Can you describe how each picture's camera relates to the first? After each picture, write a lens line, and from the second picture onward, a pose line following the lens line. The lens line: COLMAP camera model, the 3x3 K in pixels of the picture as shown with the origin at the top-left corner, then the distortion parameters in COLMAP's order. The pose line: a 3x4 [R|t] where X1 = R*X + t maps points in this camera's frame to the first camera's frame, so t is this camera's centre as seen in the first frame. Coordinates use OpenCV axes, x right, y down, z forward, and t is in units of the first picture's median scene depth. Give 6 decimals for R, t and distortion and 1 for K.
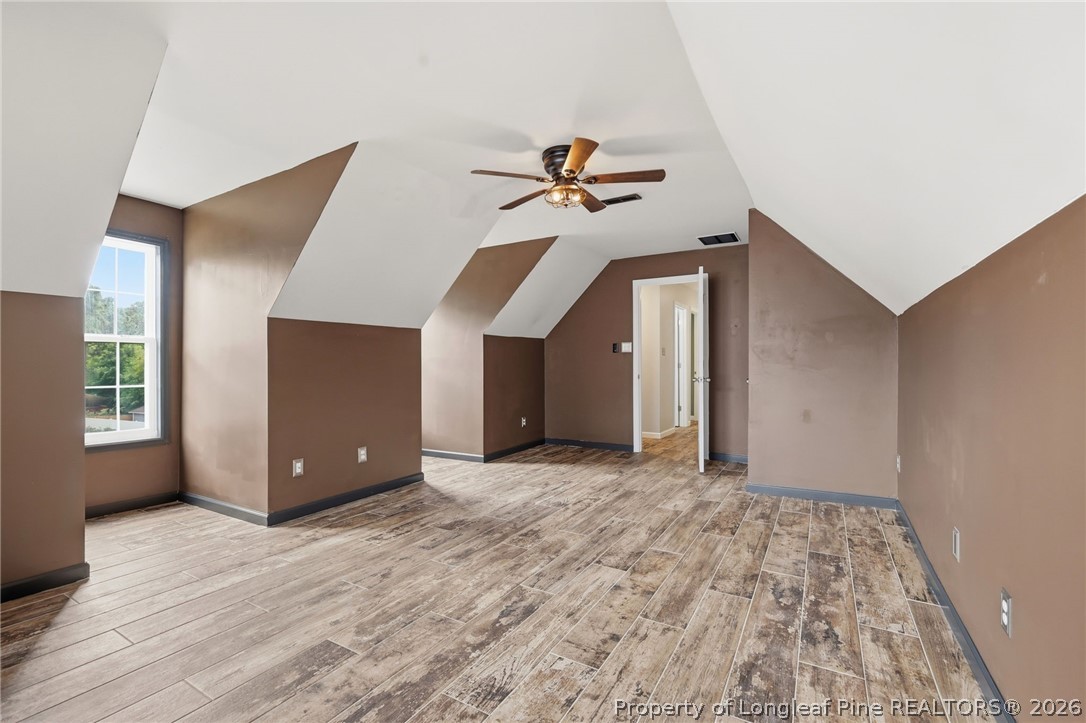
lens RADIAL K [[477.0, 0, 542.8], [0, 477.0, 358.4], [0, 0, 1]] dist [0.002632, 0.000160]
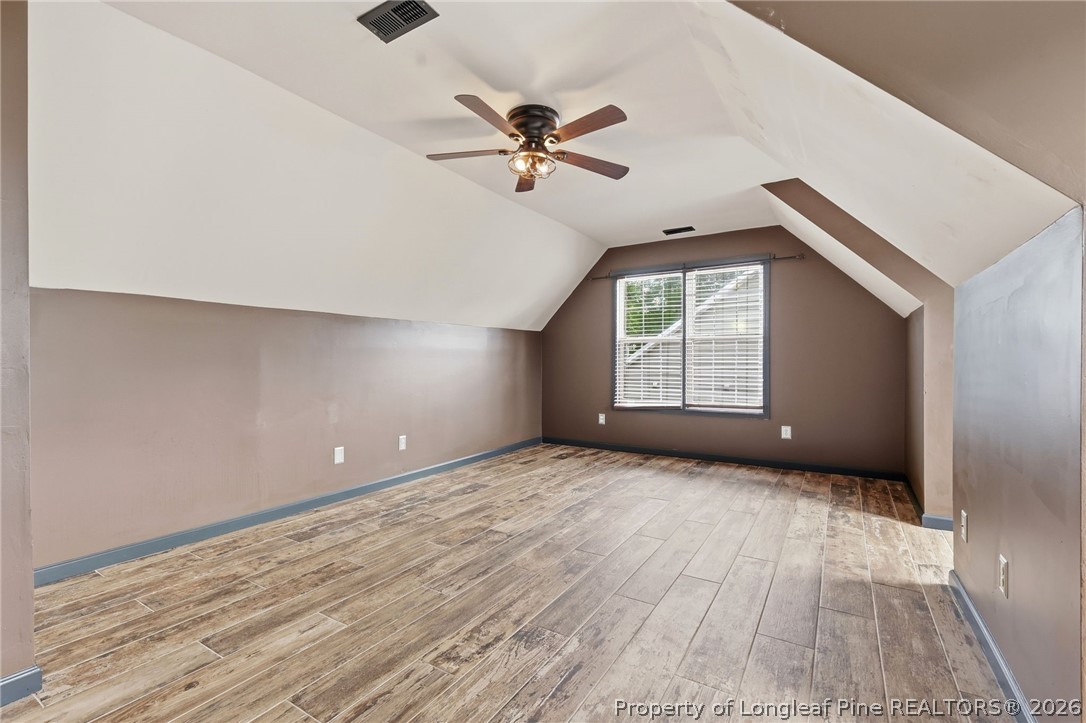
lens RADIAL K [[477.0, 0, 542.8], [0, 477.0, 358.4], [0, 0, 1]] dist [0.002632, 0.000160]
pose [[-0.999659, 0.006309, 0.025348, 0.008397], [0.005951, 0.999882, -0.014171, 0.026887], [-0.025435, -0.014016, -0.999578, 2.024688]]
